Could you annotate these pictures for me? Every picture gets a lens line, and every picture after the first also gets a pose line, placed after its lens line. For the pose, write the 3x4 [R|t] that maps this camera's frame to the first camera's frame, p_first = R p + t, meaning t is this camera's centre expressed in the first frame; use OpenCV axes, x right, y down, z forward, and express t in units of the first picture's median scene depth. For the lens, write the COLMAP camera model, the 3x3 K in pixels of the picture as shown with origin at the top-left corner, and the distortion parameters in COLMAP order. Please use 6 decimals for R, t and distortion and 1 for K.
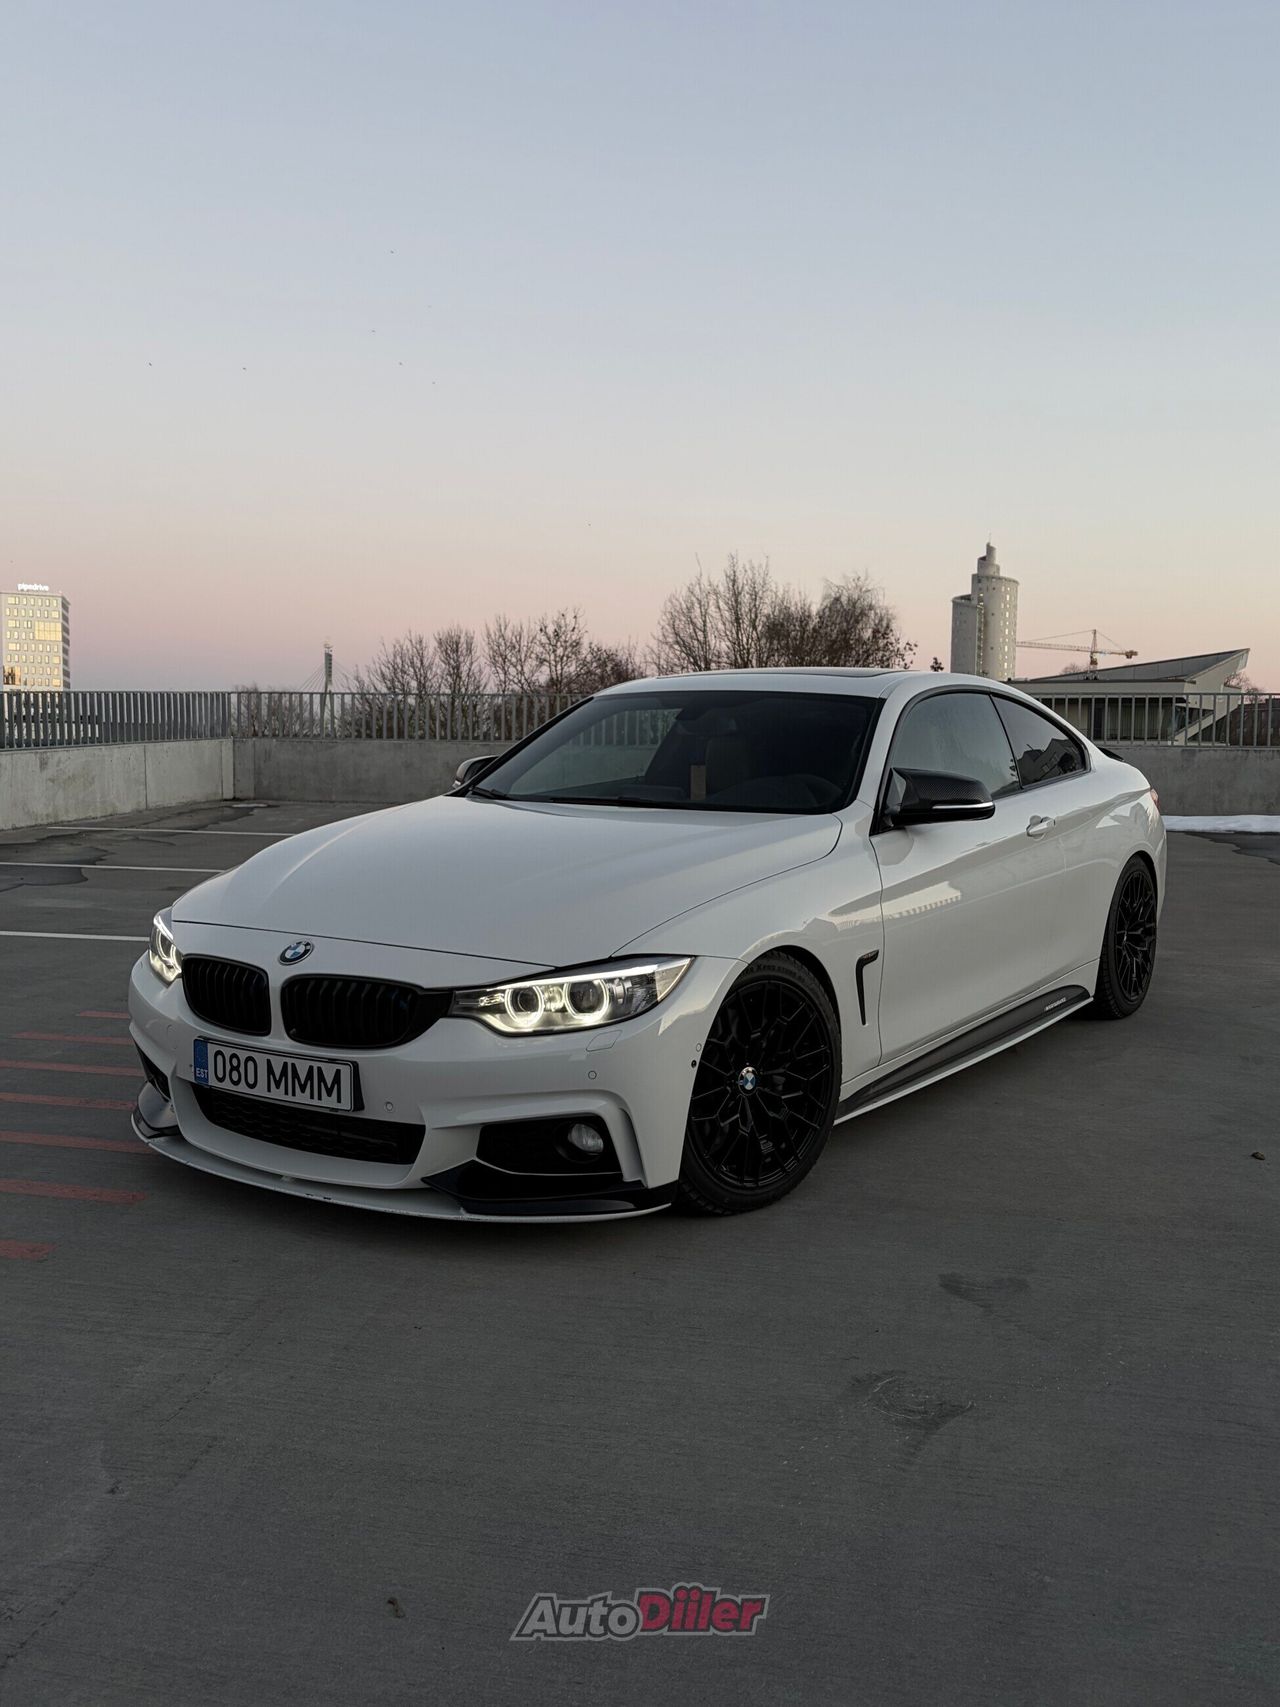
lens RADIAL K [[1591.4, 0, 640.0], [0, 1591.4, 853.5], [0, 0, 1]] dist [-0.015975, -0.010532]
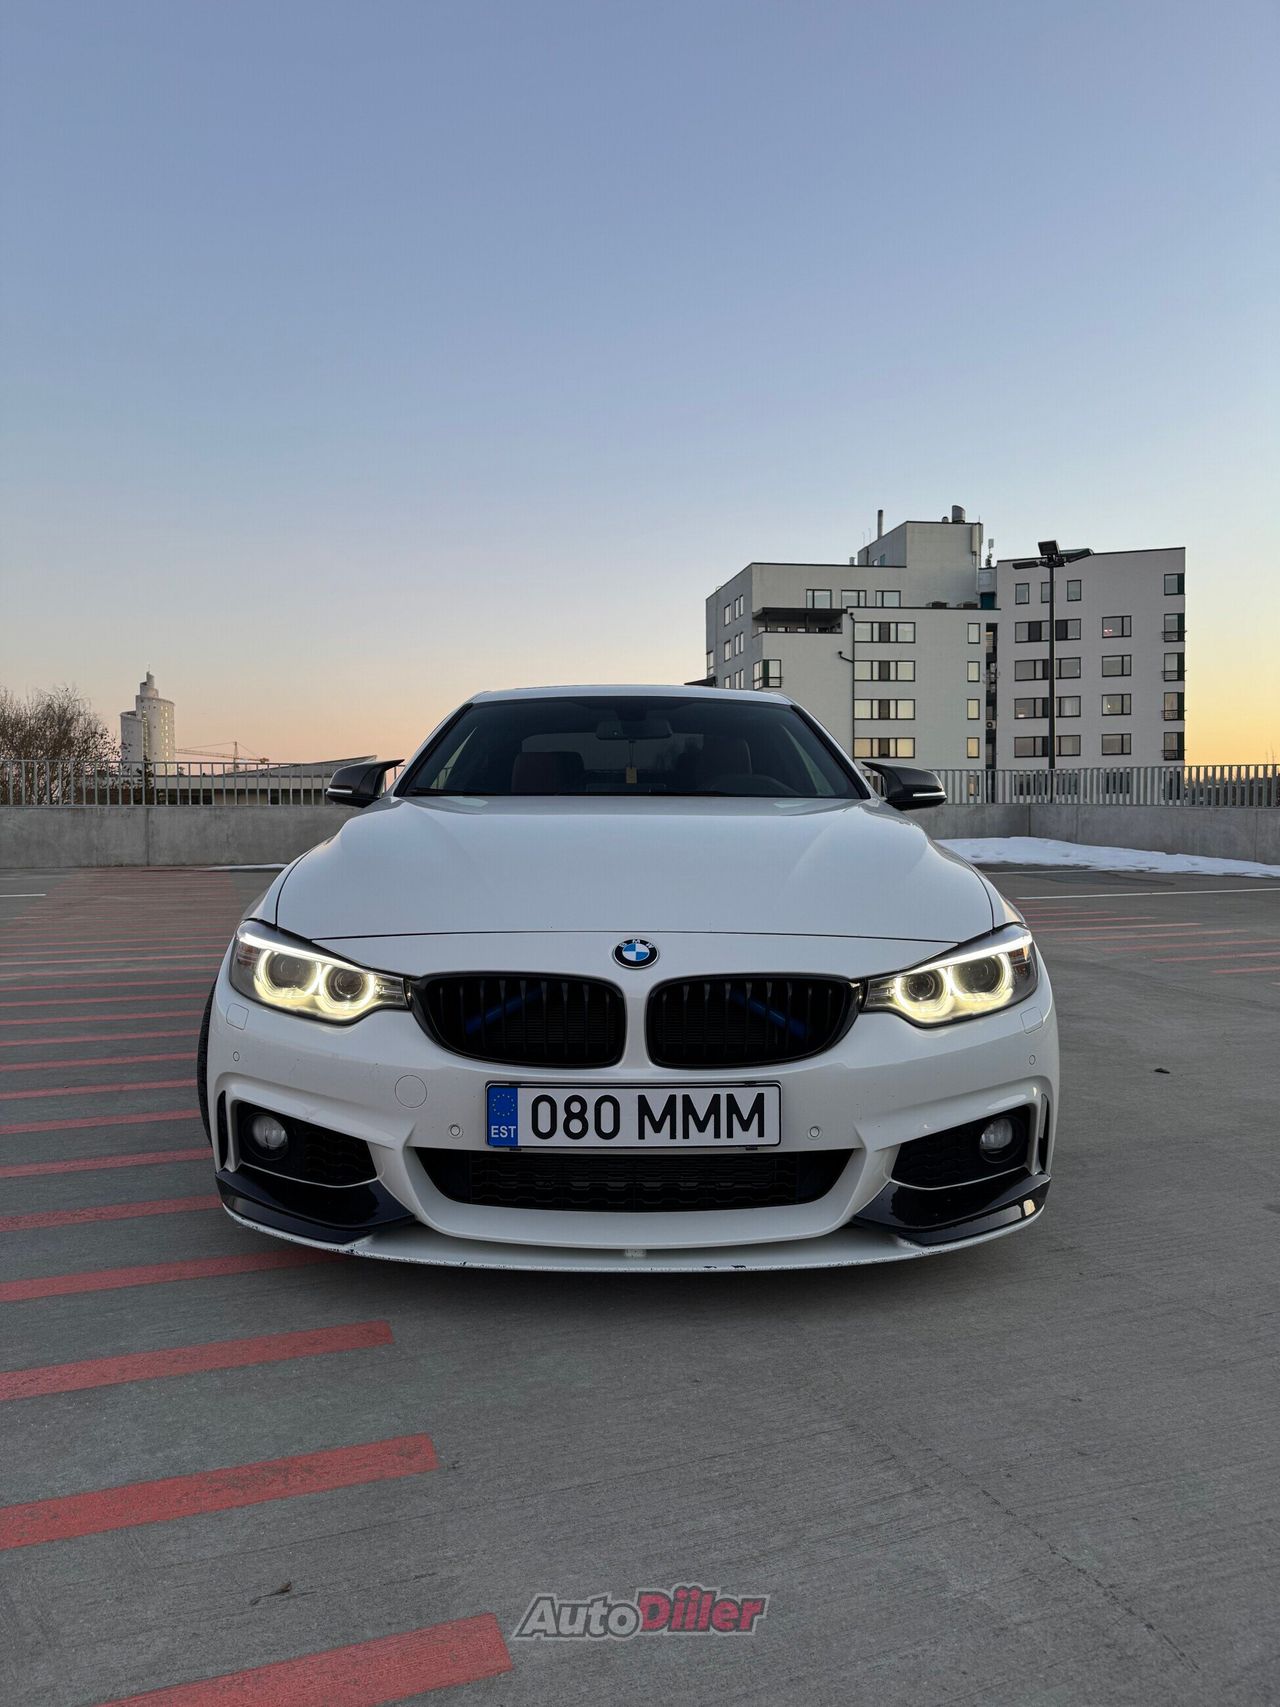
lens RADIAL K [[1186.5, 0, 640.0], [0, 1186.5, 853.5], [0, 0, 1]] dist [0.060207, -0.074421]
pose [[0.822992, -0.018829, 0.567741, -0.558703], [0.046328, 0.998346, -0.034047, 0.034578], [-0.566161, 0.054322, 0.822503, 0.536823]]
